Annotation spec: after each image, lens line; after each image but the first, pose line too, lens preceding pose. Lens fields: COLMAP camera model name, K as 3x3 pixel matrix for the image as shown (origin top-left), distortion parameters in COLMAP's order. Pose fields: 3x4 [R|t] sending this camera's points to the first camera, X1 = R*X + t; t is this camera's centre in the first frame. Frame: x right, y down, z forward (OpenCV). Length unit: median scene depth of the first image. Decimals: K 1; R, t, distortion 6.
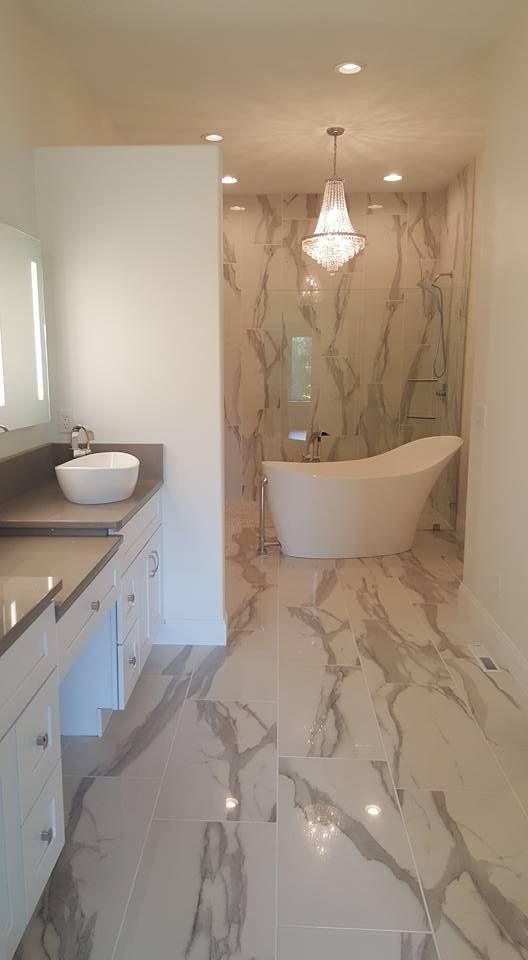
lens RADIAL K [[741.0, 0, 231.2], [0, 741.0, 478.7], [0, 0, 1]] dist [0.052929, -0.015307]
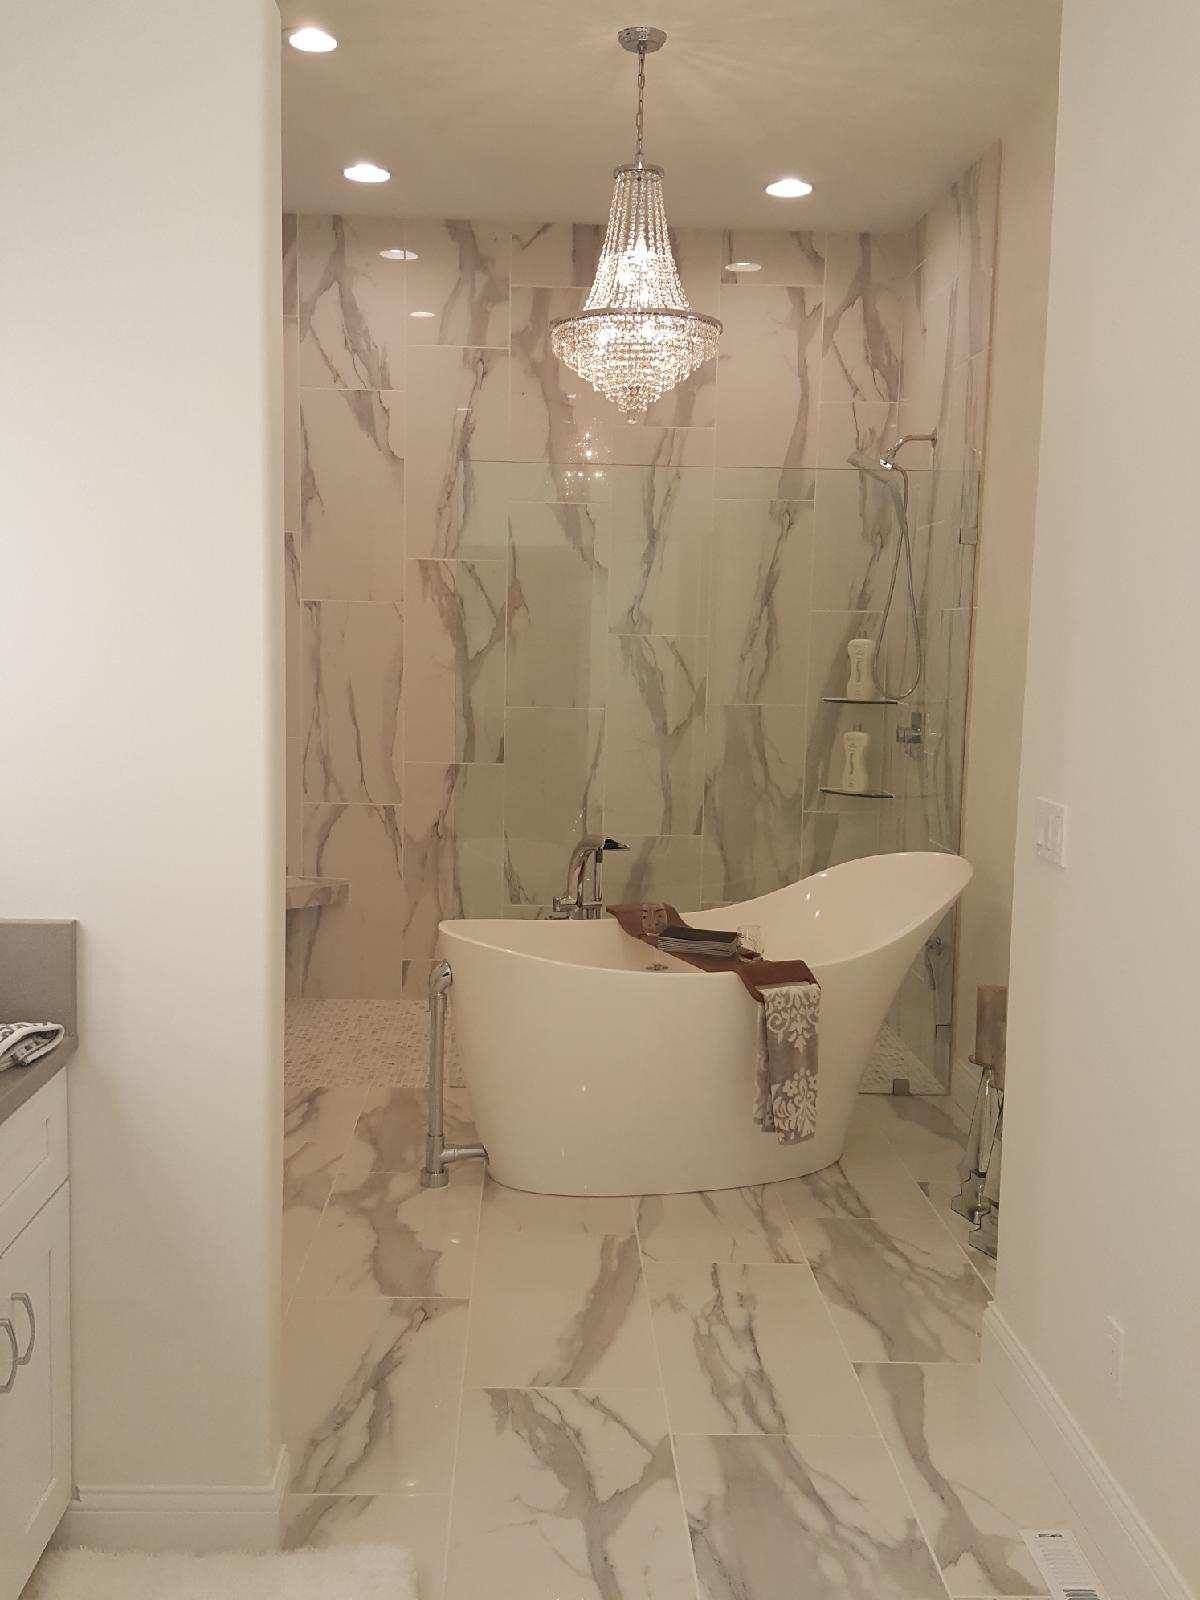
lens RADIAL K [[1599.6, 0, 590.2], [0, 1599.6, 803.0], [0, 0, 1]] dist [0.016133, 0.000000]
pose [[0.994912, 0.012762, 0.099941, 0.033784], [-0.008076, 0.998855, -0.047152, -0.042213], [-0.100428, 0.046105, 0.993875, 0.197379]]
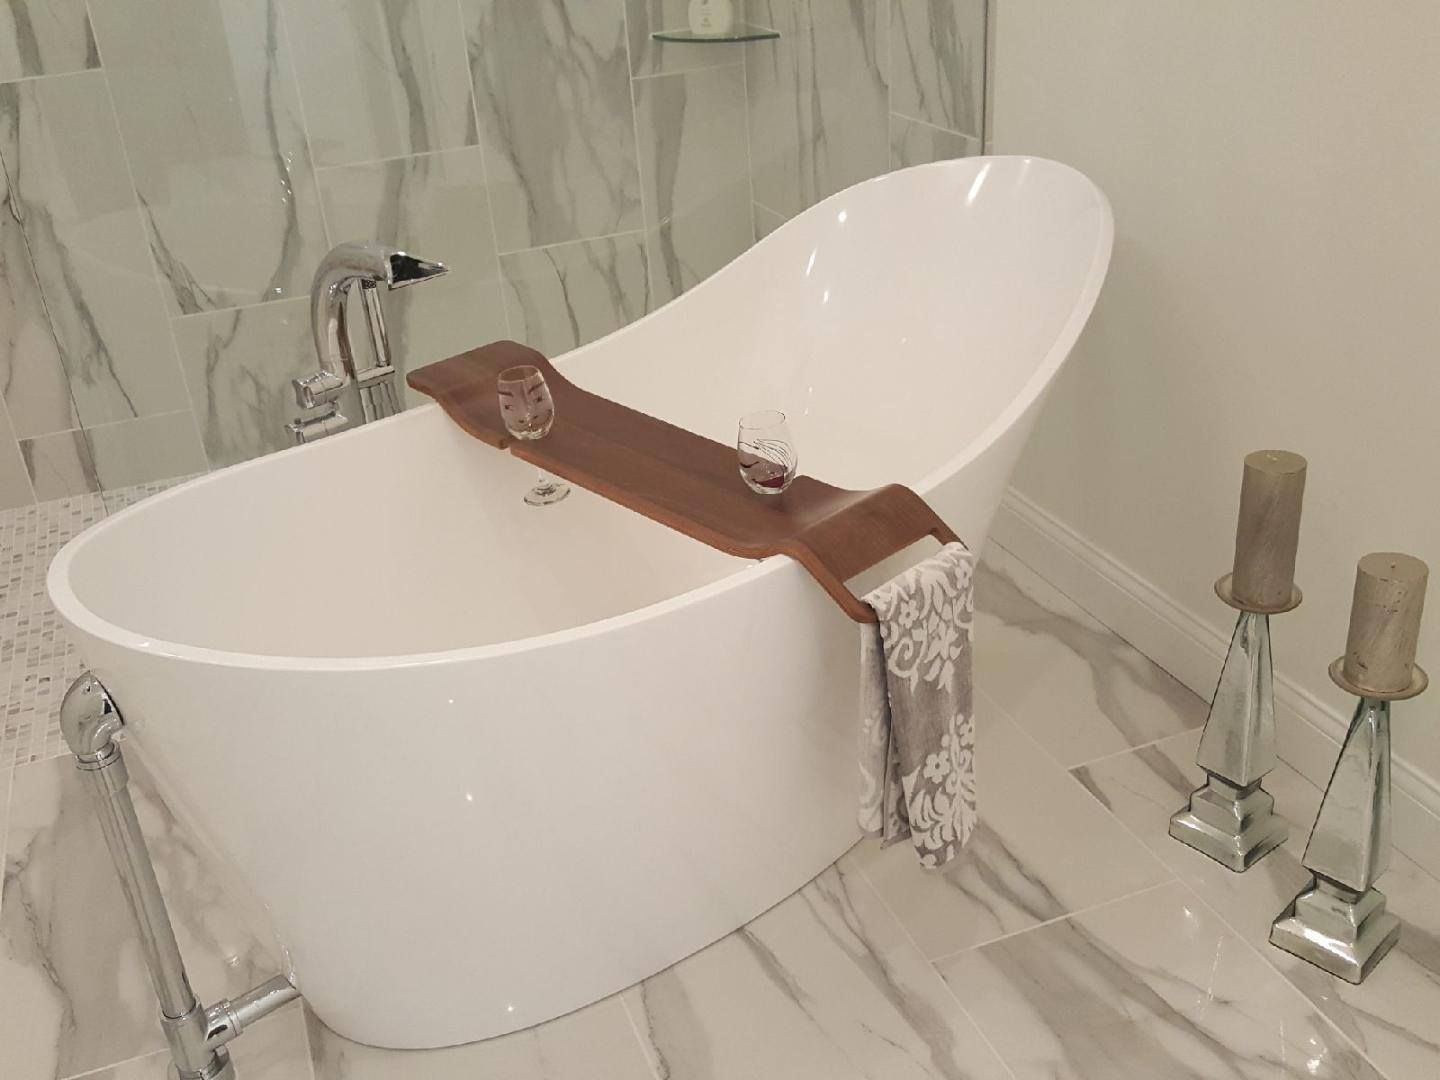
lens RADIAL K [[1439.6, 0, 712.7], [0, 1439.6, 545.5], [0, 0, 1]] dist [0.016133, 0.000000]
pose [[0.906109, -0.247585, 0.343028, 0.058595], [0.132087, 0.935893, 0.326585, -0.095939], [-0.401895, -0.250612, 0.880724, 0.642566]]
